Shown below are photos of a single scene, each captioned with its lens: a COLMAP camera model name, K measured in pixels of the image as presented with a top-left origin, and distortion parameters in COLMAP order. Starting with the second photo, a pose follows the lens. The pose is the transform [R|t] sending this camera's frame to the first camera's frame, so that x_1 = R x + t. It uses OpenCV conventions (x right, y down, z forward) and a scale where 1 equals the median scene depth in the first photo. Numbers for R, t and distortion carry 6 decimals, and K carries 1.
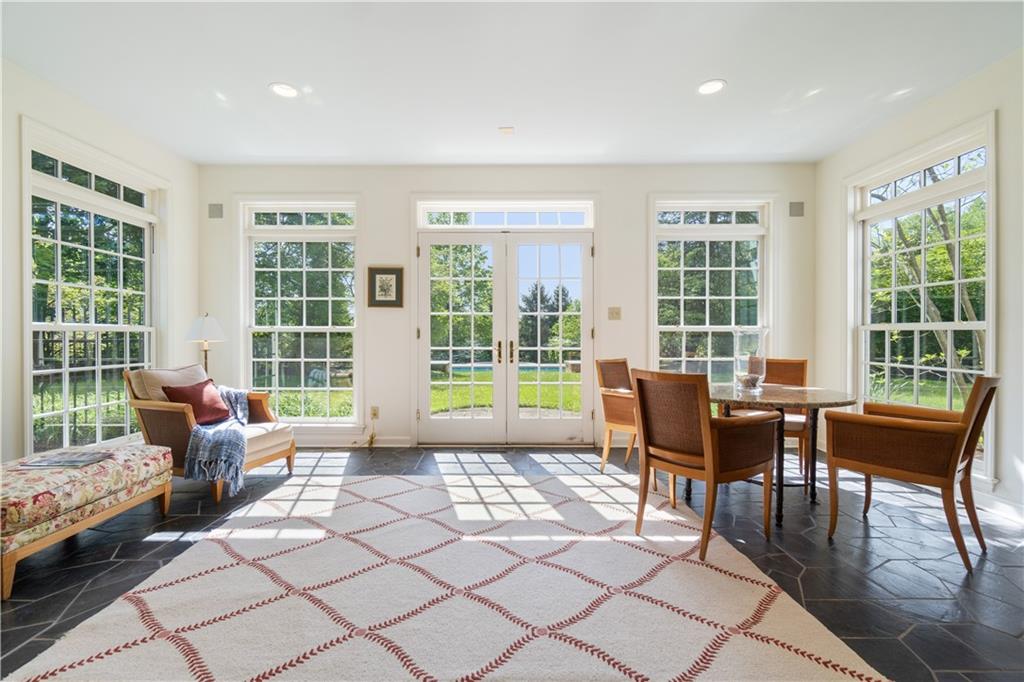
lens RADIAL K [[451.8, 0, 511.9], [0, 451.8, 342.8], [0, 0, 1]] dist [0.000700, 0.000087]
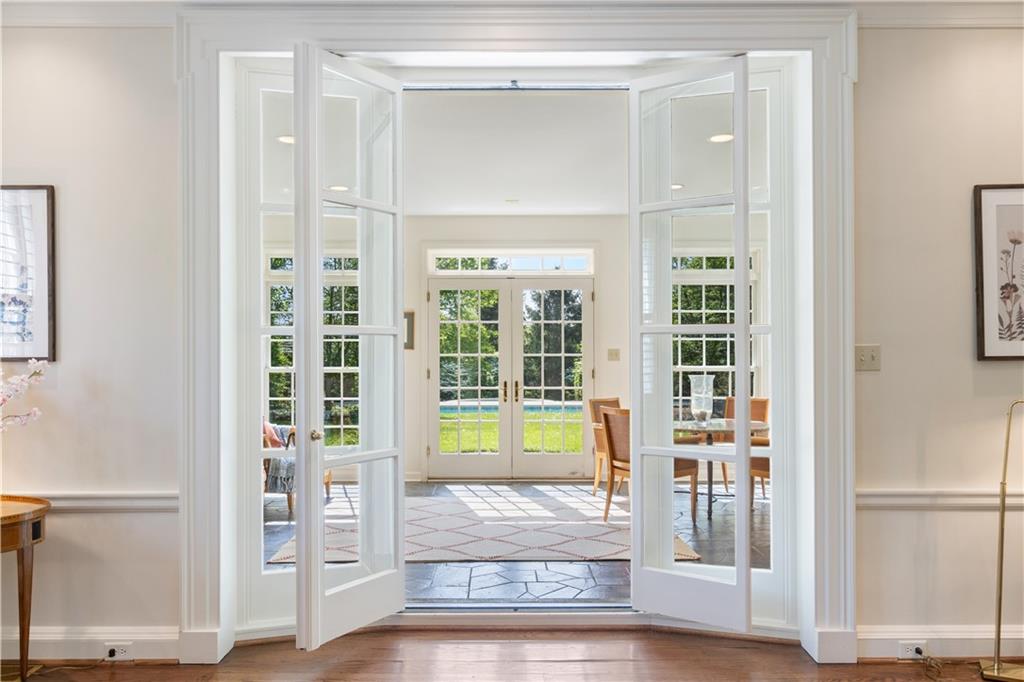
lens RADIAL K [[787.1, 0, 512.0], [0, 787.1, 341.0], [0, 0, 1]] dist [-0.002502, -0.001536]
pose [[0.999989, -0.001428, -0.004434, -0.003519], [0.001294, 0.999546, -0.030105, -0.041945], [0.004475, 0.030099, 0.999537, -0.838739]]
